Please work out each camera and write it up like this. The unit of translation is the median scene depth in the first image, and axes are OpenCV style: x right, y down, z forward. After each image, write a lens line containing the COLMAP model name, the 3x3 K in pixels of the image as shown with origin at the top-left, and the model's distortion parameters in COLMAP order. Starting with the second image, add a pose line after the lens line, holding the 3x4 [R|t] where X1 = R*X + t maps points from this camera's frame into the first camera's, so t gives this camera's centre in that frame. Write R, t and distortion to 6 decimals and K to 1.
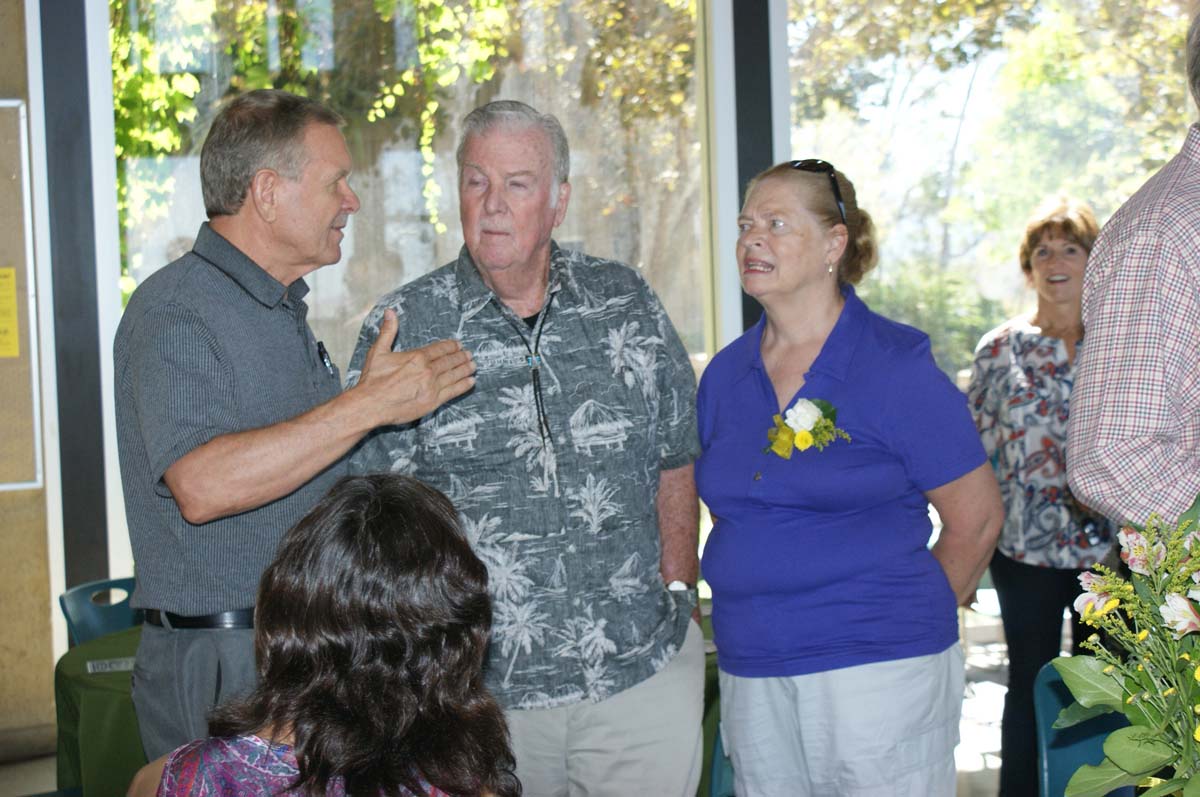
lens RADIAL K [[2189.9, 0, 595.1], [0, 2189.9, 398.5], [0, 0, 1]] dist [-0.019172, 0.000000]
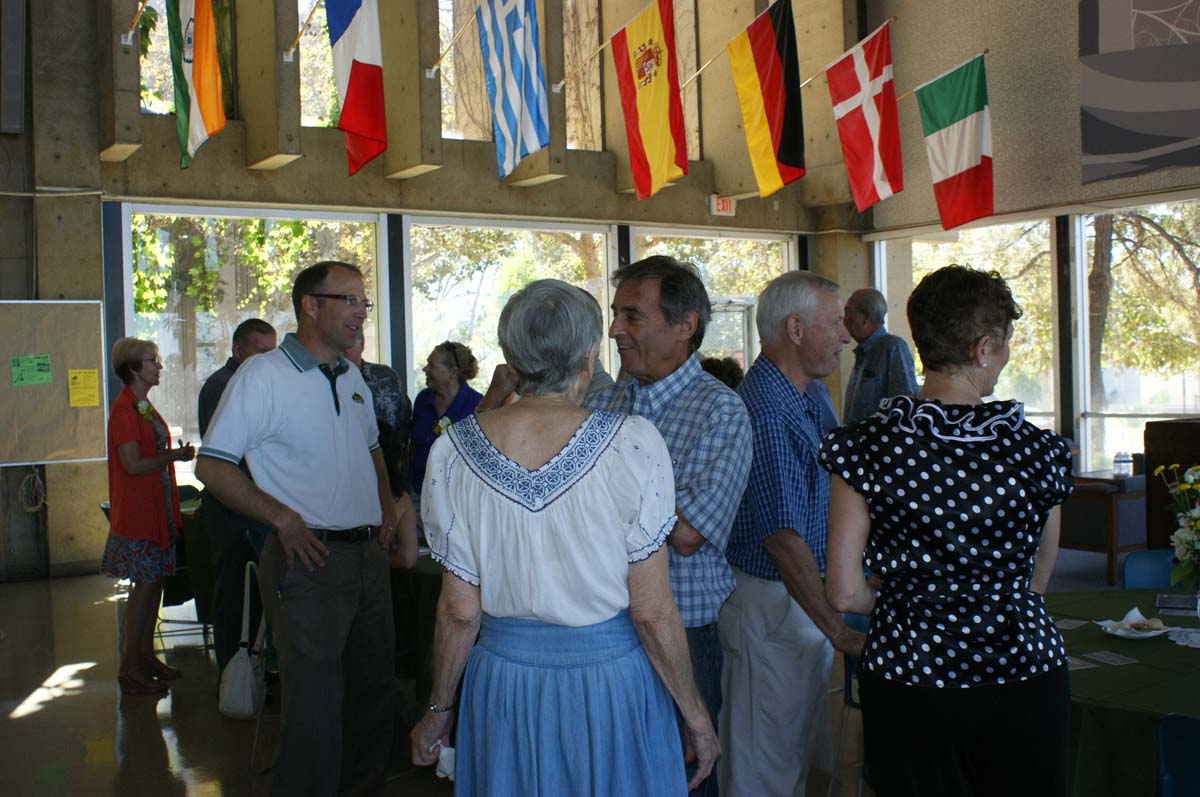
lens RADIAL K [[1417.5, 0, 598.0], [0, 1417.5, 401.4], [0, 0, 1]] dist [0.001269, 0.000000]
pose [[0.968356, -0.003024, 0.249555, -0.108575], [0.012538, 0.999253, -0.036542, 0.037027], [-0.249258, 0.038514, 0.967671, -0.600904]]
